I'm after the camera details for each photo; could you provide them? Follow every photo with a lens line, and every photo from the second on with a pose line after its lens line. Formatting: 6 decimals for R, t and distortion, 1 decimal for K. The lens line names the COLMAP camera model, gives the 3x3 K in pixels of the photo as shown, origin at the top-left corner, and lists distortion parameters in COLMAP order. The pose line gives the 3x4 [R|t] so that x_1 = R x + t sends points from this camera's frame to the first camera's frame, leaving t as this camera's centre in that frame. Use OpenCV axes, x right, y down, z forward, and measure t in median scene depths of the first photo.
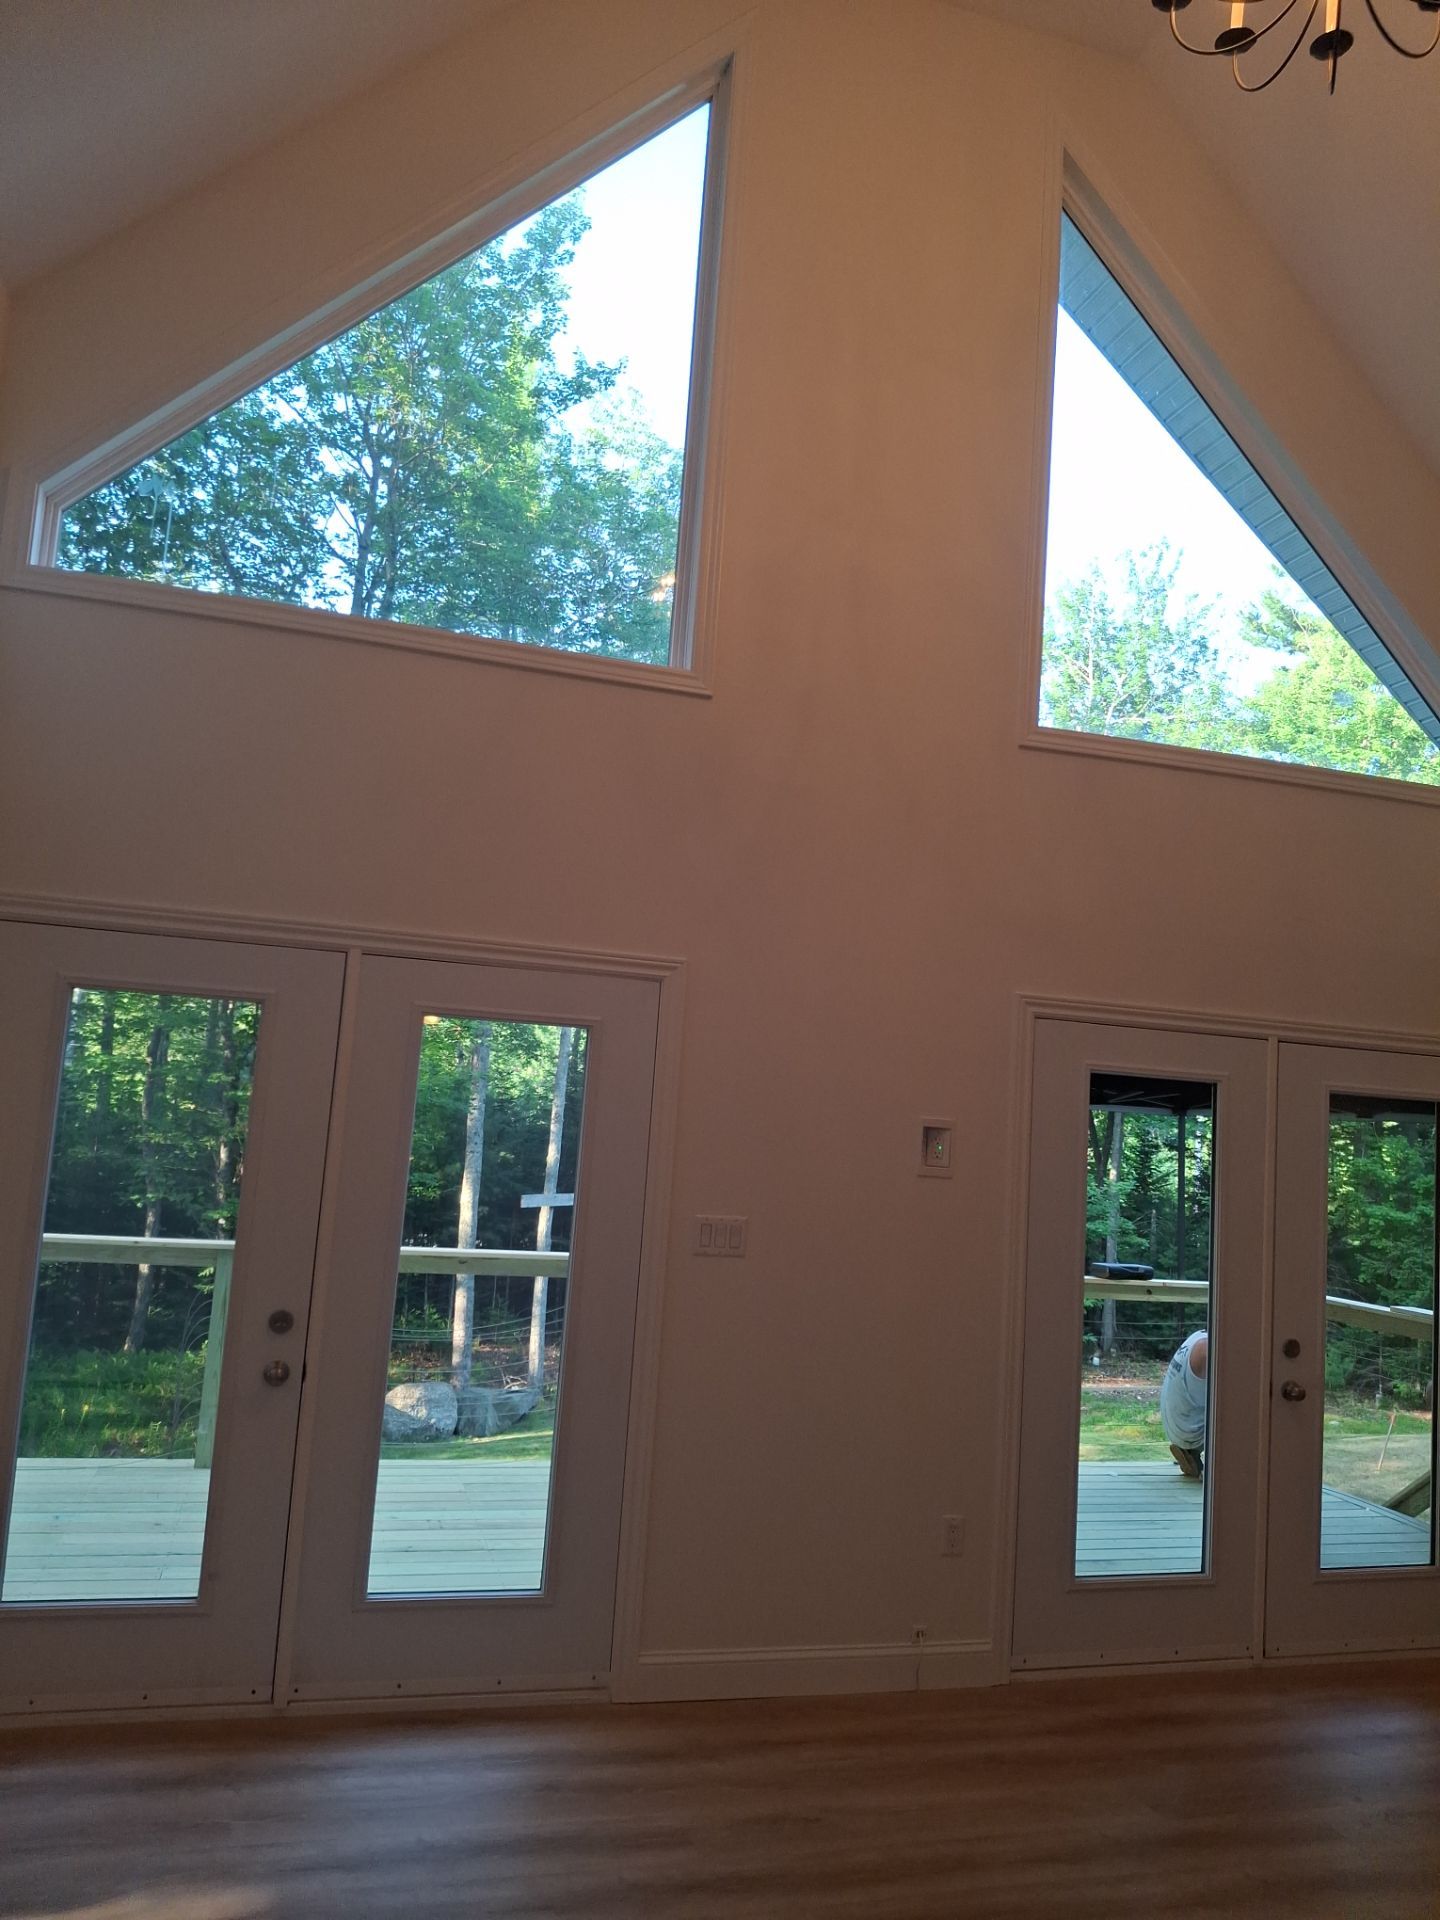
lens RADIAL K [[1359.3, 0, 720.0], [0, 1359.3, 960.0], [0, 0, 1]] dist [0.024058, -0.002772]
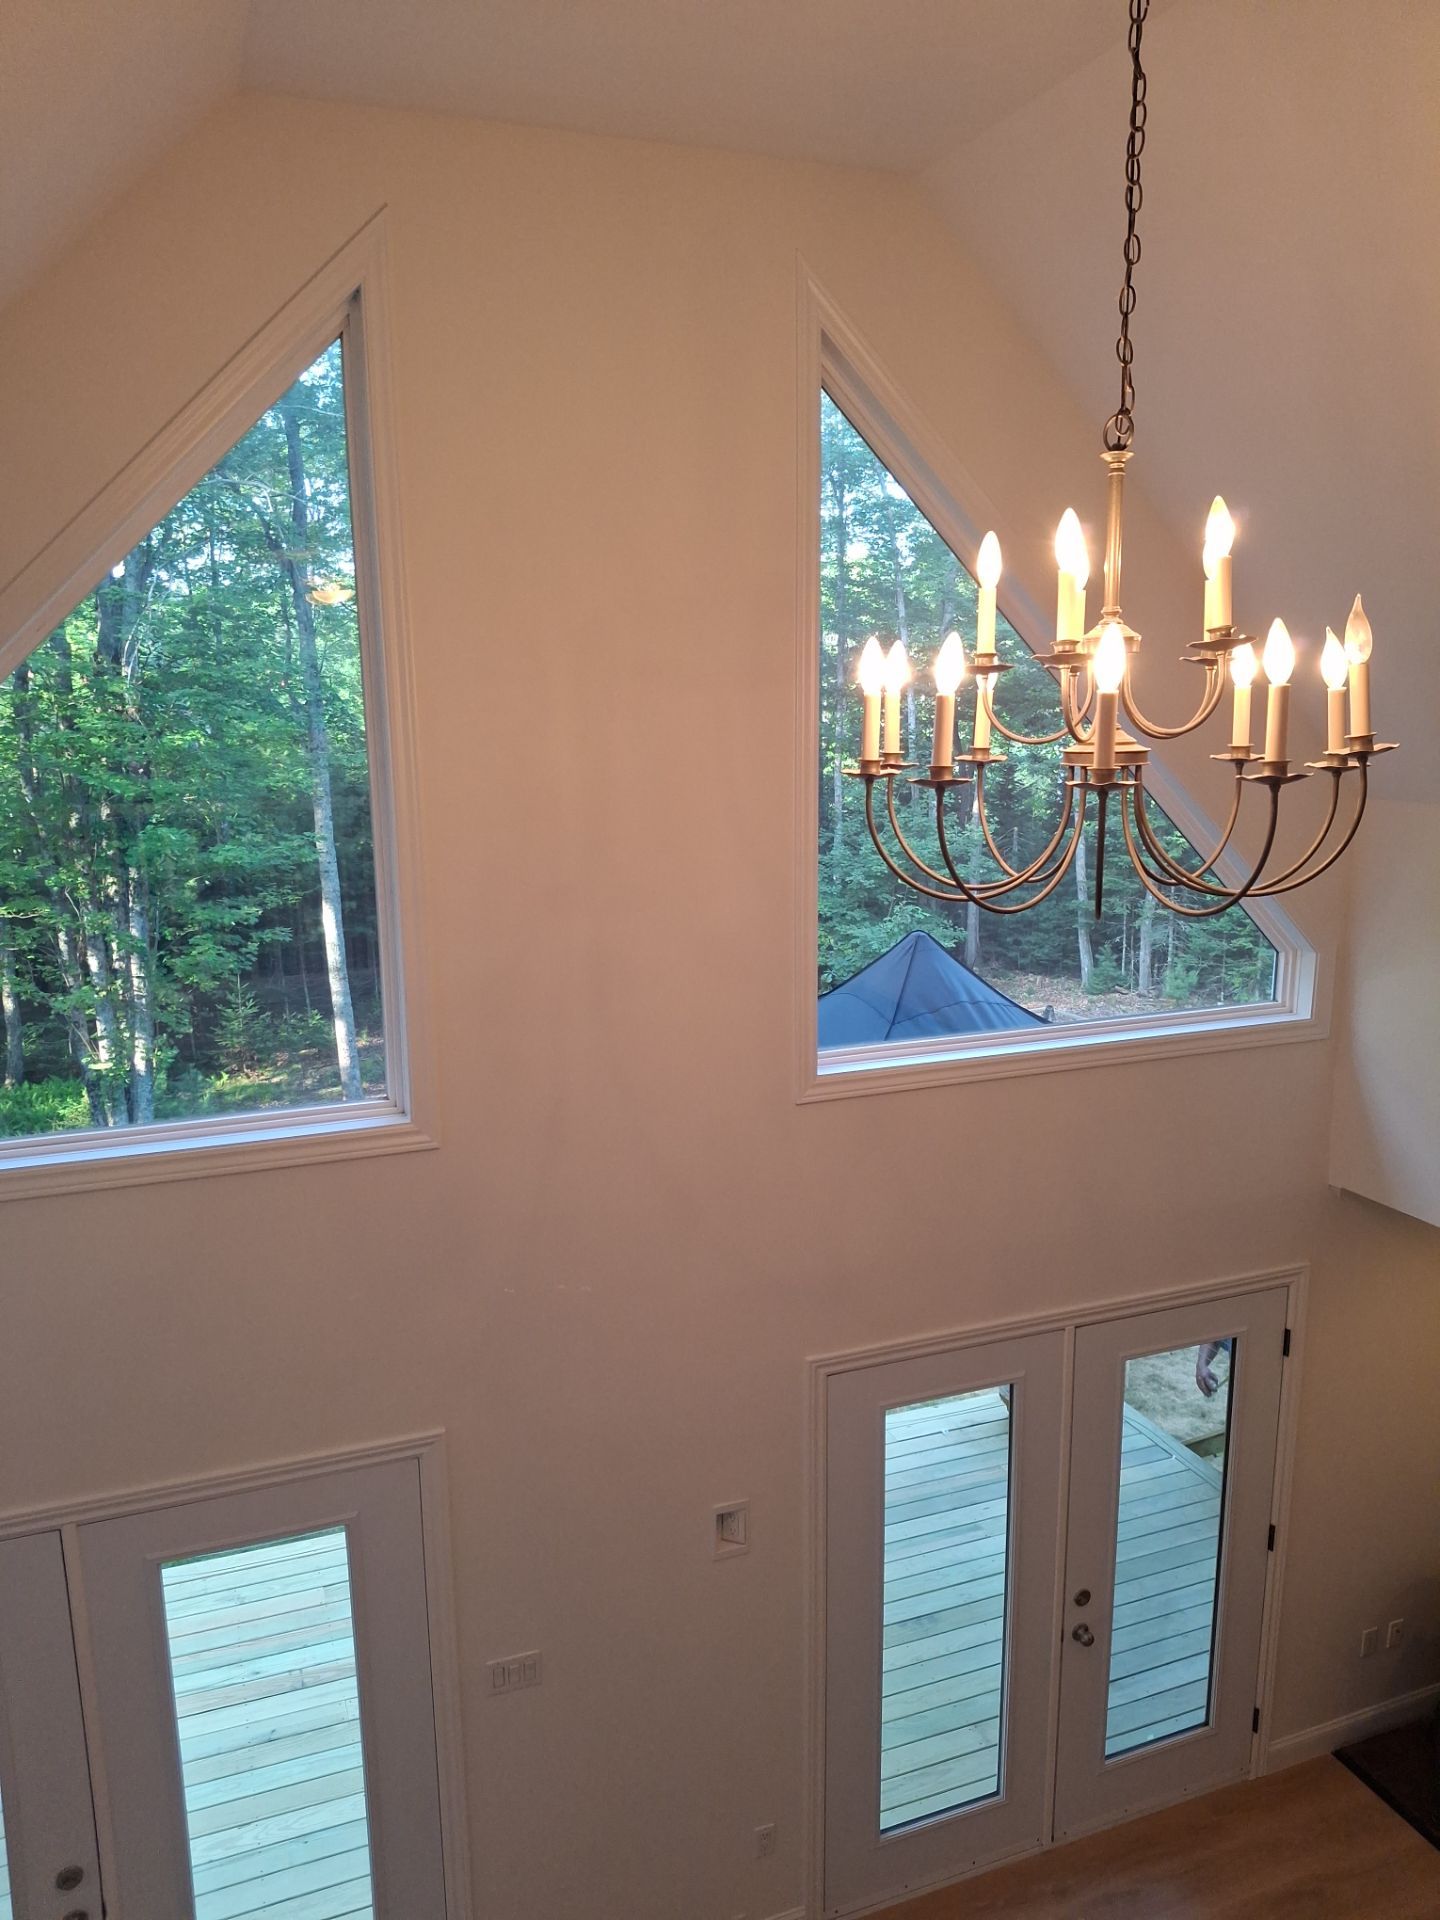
lens RADIAL K [[1376.5, 0, 720.0], [0, 1376.5, 960.0], [0, 0, 1]] dist [-0.002243, 0.001156]
pose [[0.992529, -0.095992, 0.075316, 0.110261], [0.068976, 0.950617, 0.302606, -0.523586], [-0.100644, -0.295150, 0.950135, 0.170552]]
